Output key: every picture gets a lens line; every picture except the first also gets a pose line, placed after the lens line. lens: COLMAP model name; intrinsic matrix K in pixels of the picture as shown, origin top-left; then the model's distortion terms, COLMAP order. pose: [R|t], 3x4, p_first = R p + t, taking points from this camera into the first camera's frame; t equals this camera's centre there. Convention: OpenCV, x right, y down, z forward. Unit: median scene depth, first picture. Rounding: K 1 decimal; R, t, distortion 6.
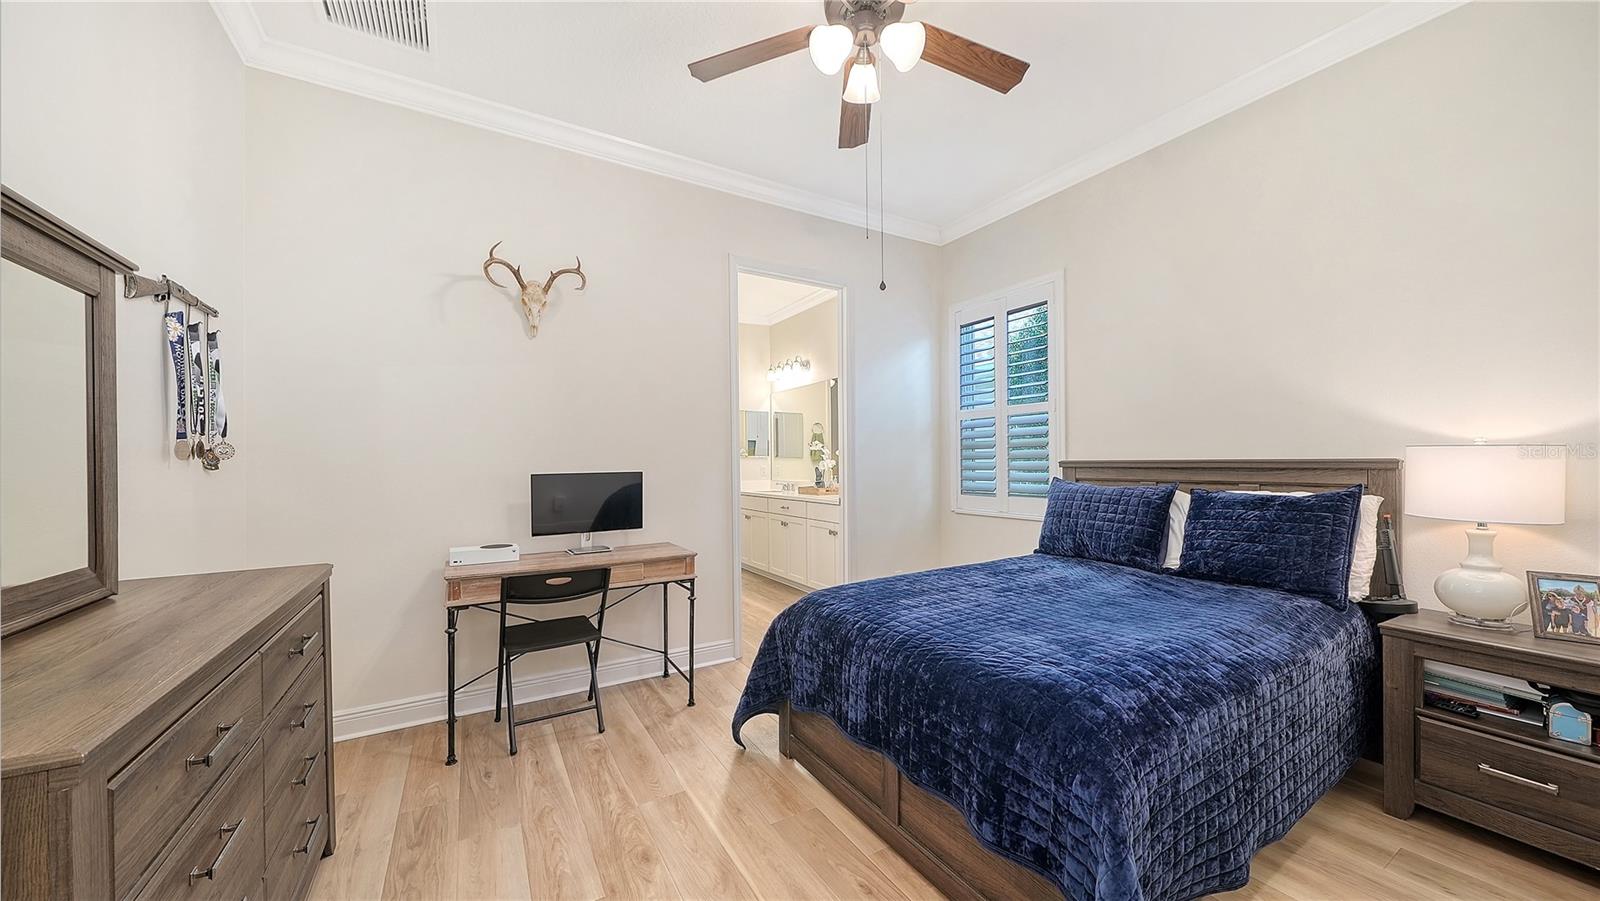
lens RADIAL K [[558.2, 0, 805.1], [0, 558.2, 457.6], [0, 0, 1]] dist [-0.000848, -0.000374]
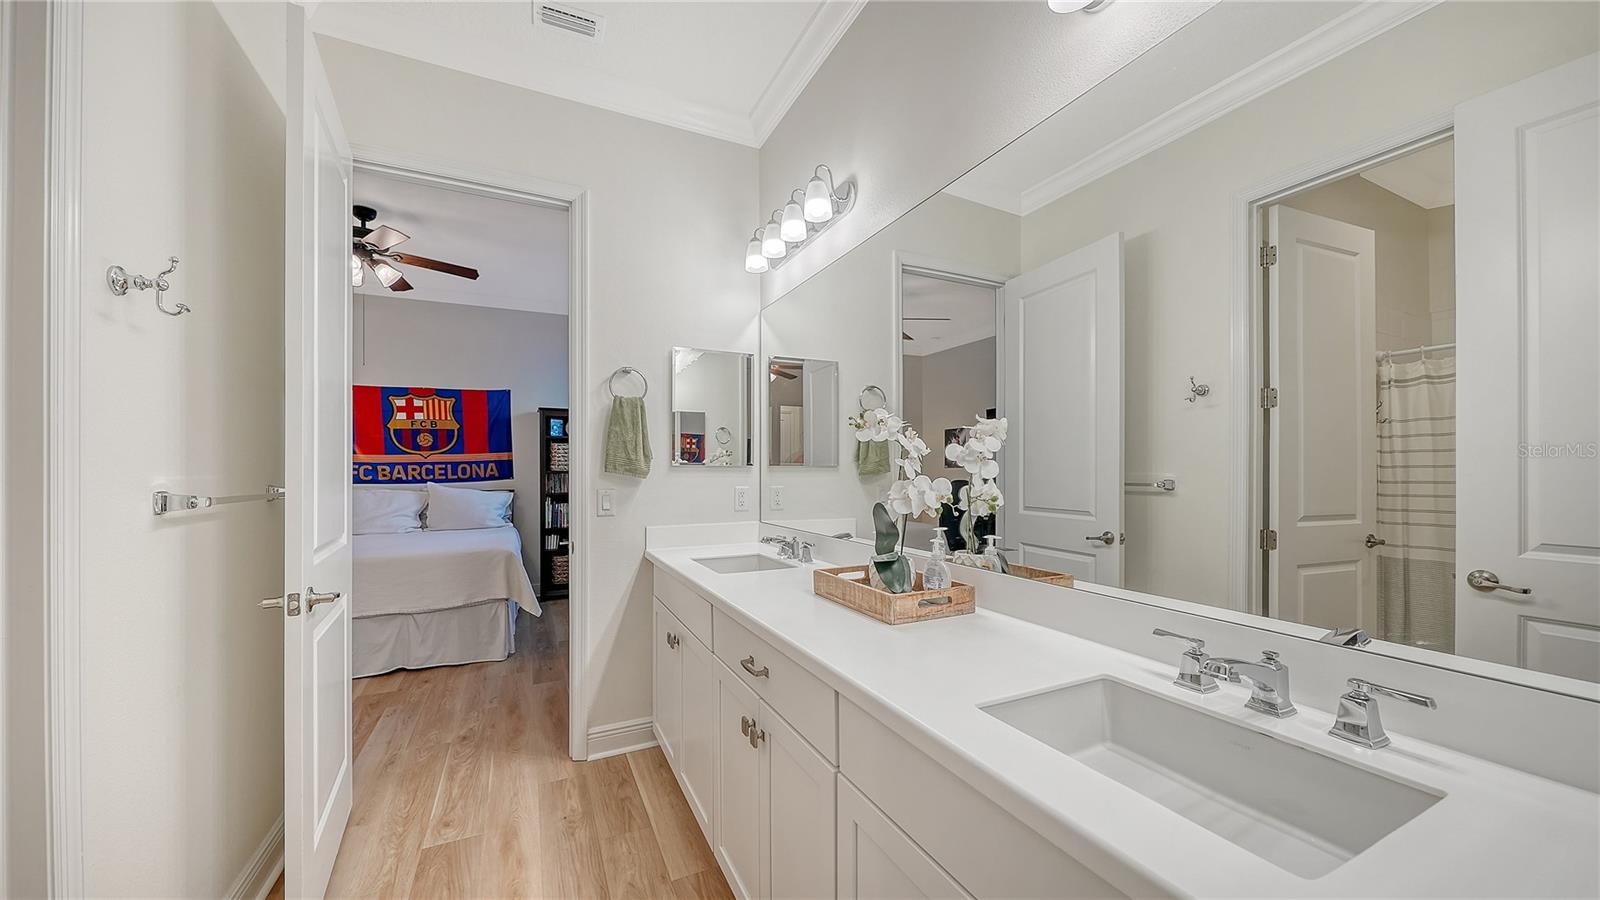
lens RADIAL K [[558.2, 0, 805.1], [0, 558.2, 457.1], [0, 0, 1]] dist [-0.000848, -0.000374]
pose [[0.996442, 0.004429, -0.084169, 0.006834], [-0.004698, 0.999984, -0.002998, -0.004622], [0.084155, 0.003382, 0.996447, 0.665233]]
